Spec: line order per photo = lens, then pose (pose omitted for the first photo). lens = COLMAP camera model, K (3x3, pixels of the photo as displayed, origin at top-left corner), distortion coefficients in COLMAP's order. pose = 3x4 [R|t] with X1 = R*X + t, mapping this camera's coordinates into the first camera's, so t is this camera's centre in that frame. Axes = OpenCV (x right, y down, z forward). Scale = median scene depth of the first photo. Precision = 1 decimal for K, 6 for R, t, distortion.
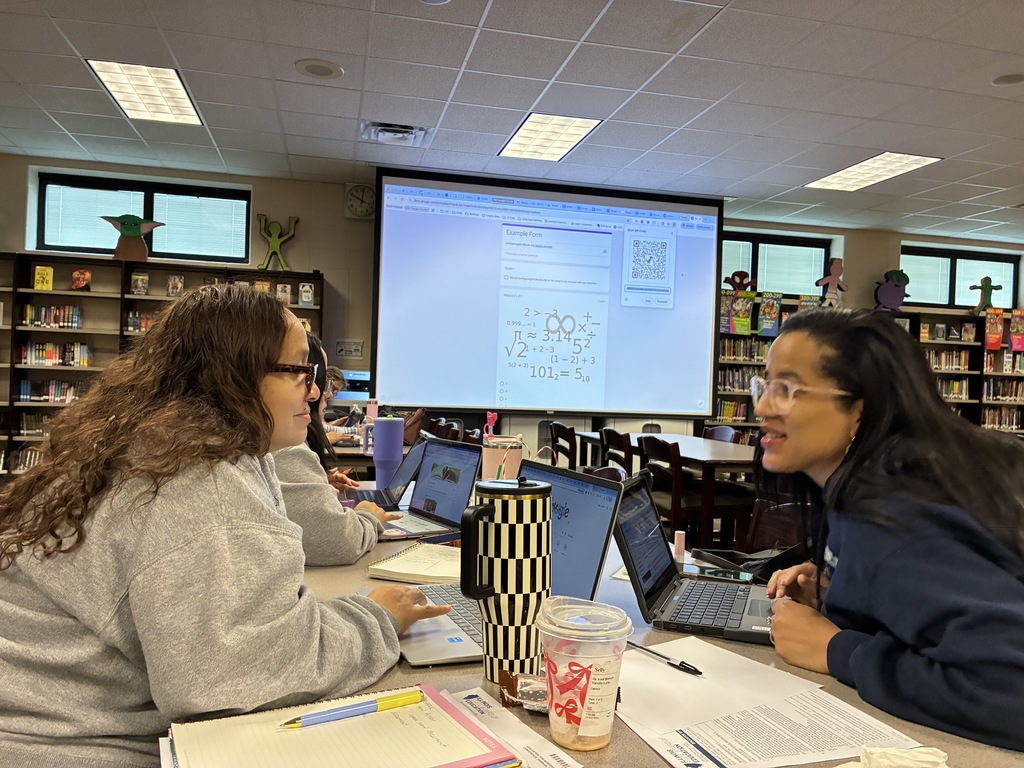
lens RADIAL K [[777.2, 0, 508.1], [0, 777.2, 385.3], [0, 0, 1]] dist [0.018169, -0.006620]
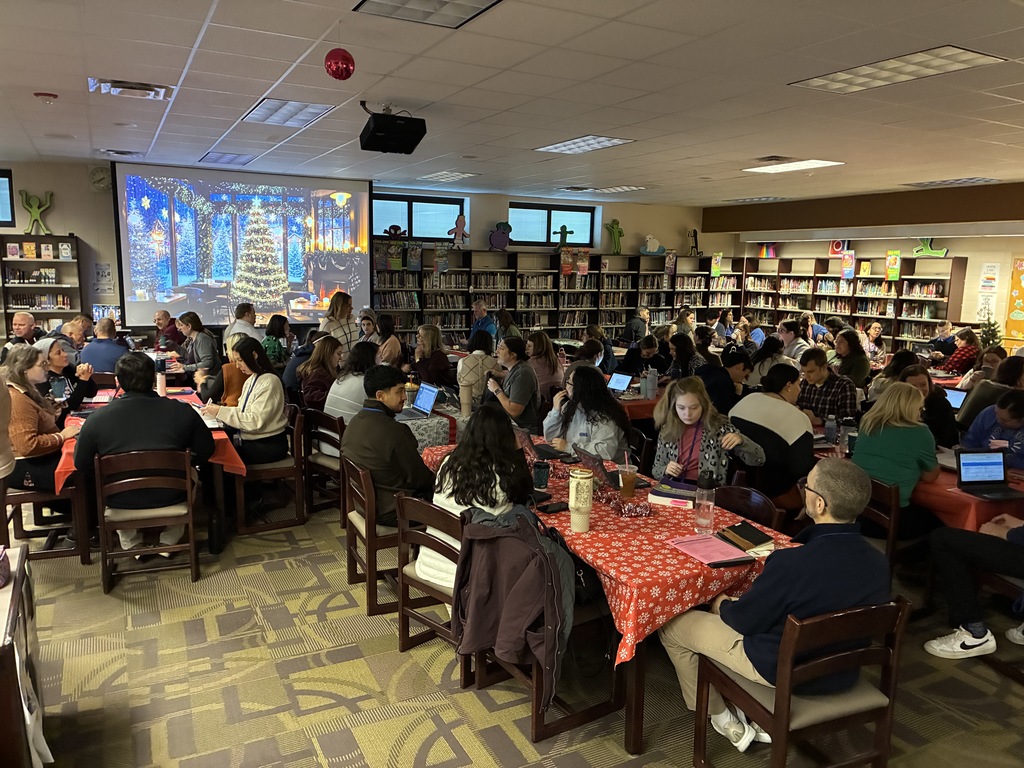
lens RADIAL K [[777.2, 0, 508.1], [0, 777.2, 385.3], [0, 0, 1]] dist [0.018169, -0.006620]
pose [[0.968152, -0.054607, 0.244334, 0.132481], [0.015881, 0.987353, 0.157738, -0.077840], [-0.249858, -0.148834, 0.956776, -0.494127]]
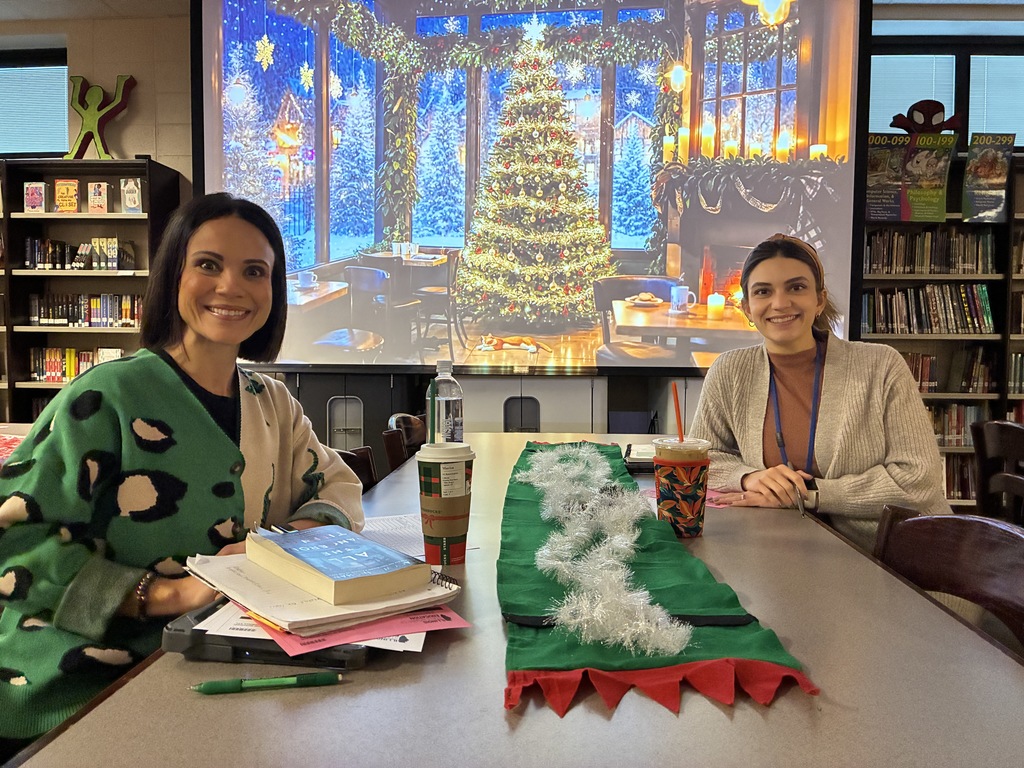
lens RADIAL K [[777.2, 0, 508.1], [0, 777.2, 385.3], [0, 0, 1]] dist [0.018169, -0.006620]
pose [[0.962751, -0.012397, -0.270106, 0.170339], [0.027728, 0.998209, 0.053018, 0.007148], [0.268965, -0.058533, 0.961370, 0.417836]]
